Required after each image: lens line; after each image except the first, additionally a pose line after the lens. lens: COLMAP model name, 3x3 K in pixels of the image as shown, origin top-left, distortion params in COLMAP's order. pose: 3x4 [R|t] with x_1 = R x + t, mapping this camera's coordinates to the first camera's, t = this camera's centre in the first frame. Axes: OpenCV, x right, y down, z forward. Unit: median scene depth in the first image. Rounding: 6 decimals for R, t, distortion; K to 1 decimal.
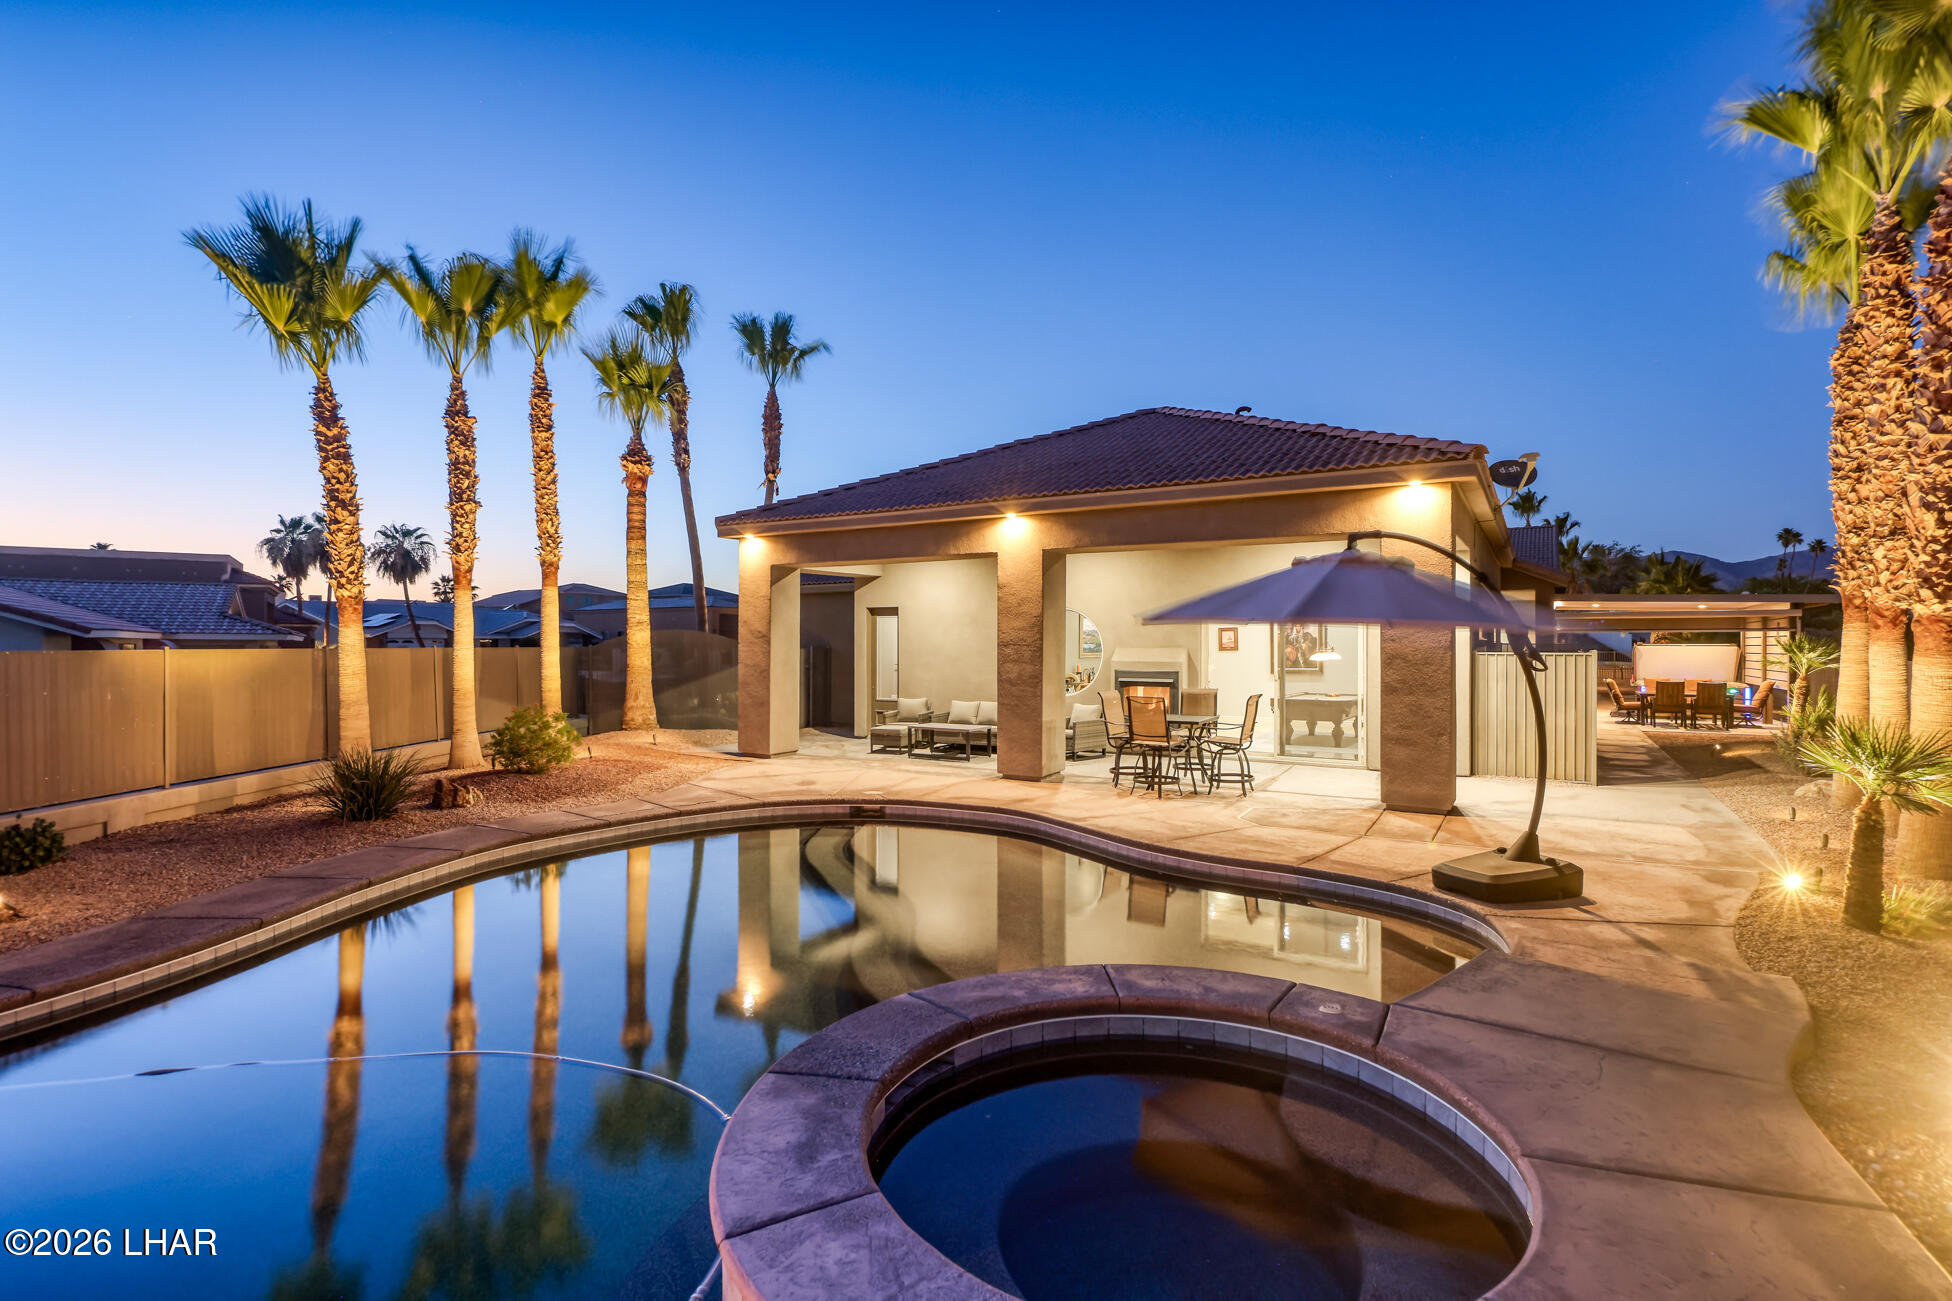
lens RADIAL K [[956.5, 0, 968.7], [0, 956.5, 647.6], [0, 0, 1]] dist [0.002459, -0.000697]
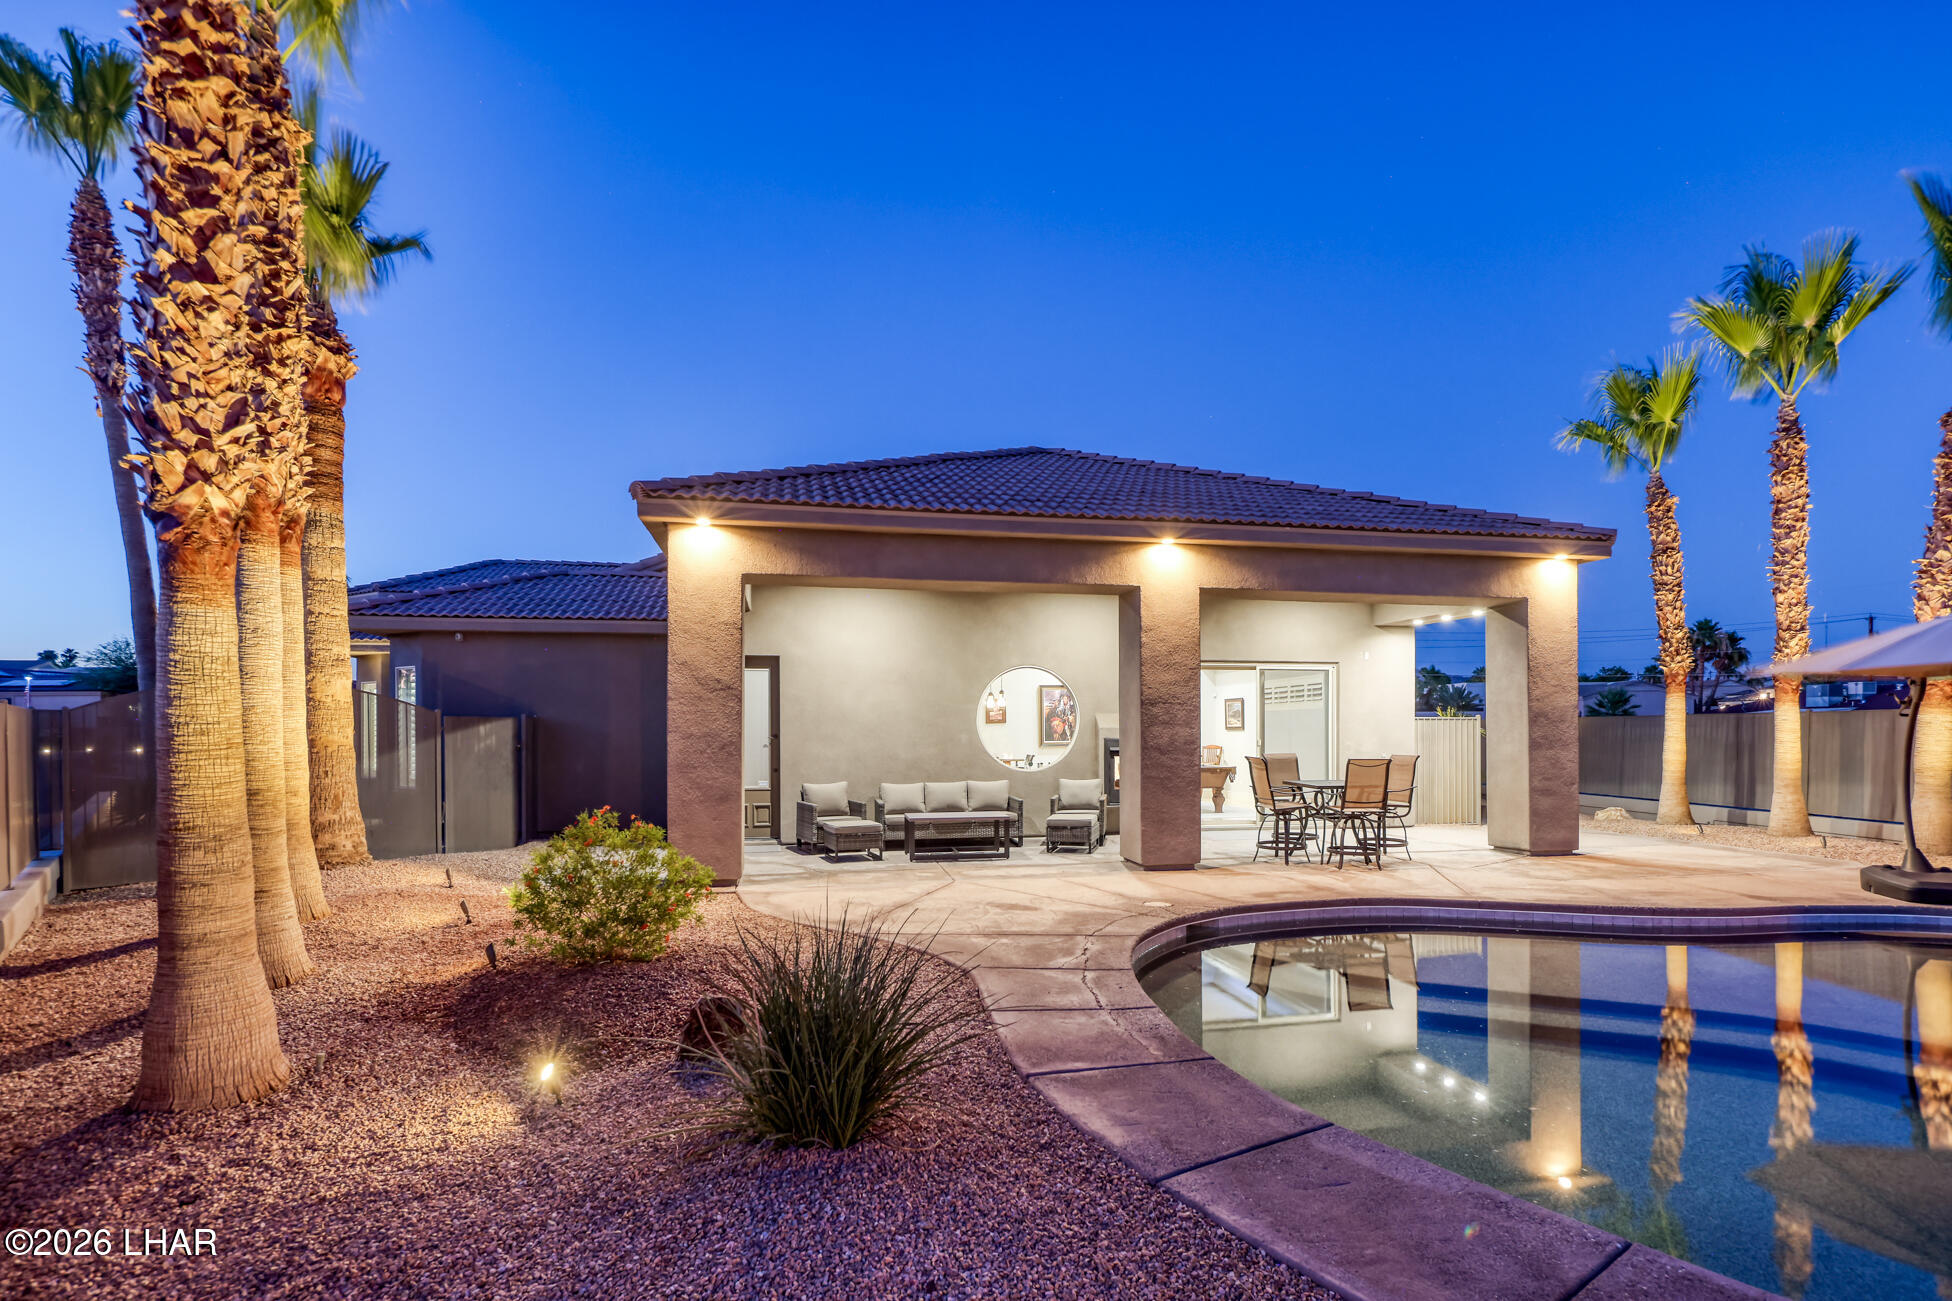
lens RADIAL K [[960.0, 0, 980.4], [0, 960.0, 732.9], [0, 0, 1]] dist [0.010040, -0.007021]
pose [[0.723704, -0.003055, 0.690104, -0.625355], [0.006100, 0.999979, -0.001970, 0.023087], [-0.690084, 0.005635, 0.723707, 0.524958]]
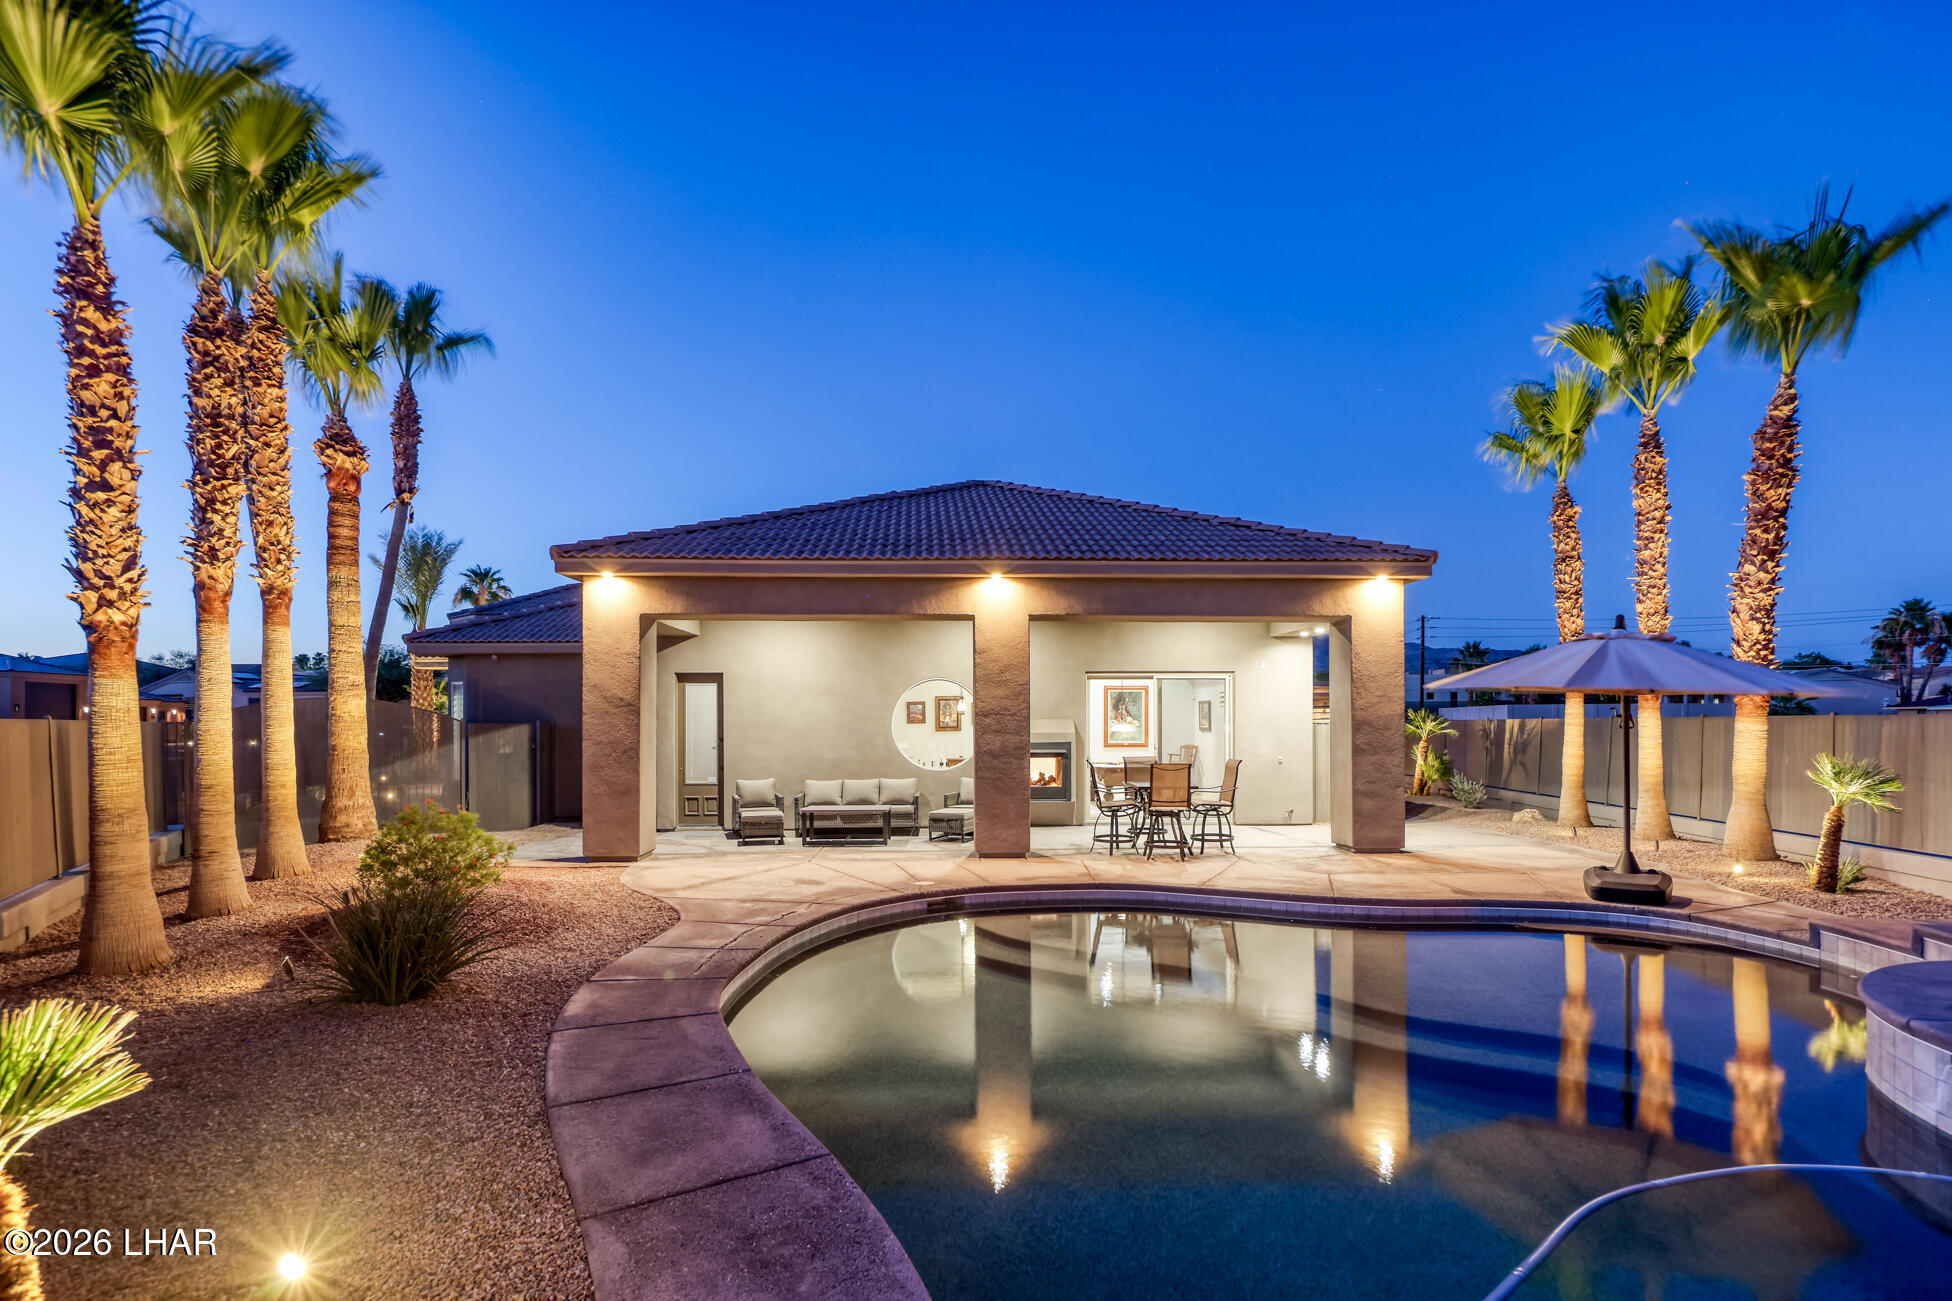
lens RADIAL K [[963.6, 0, 980.0], [0, 963.6, 726.2], [0, 0, 1]] dist [0.009991, -0.007171]
pose [[0.827323, -0.004339, 0.561710, -0.499907], [0.005928, 0.999982, -0.001006, 0.009666], [-0.561696, 0.004162, 0.827333, 0.226953]]
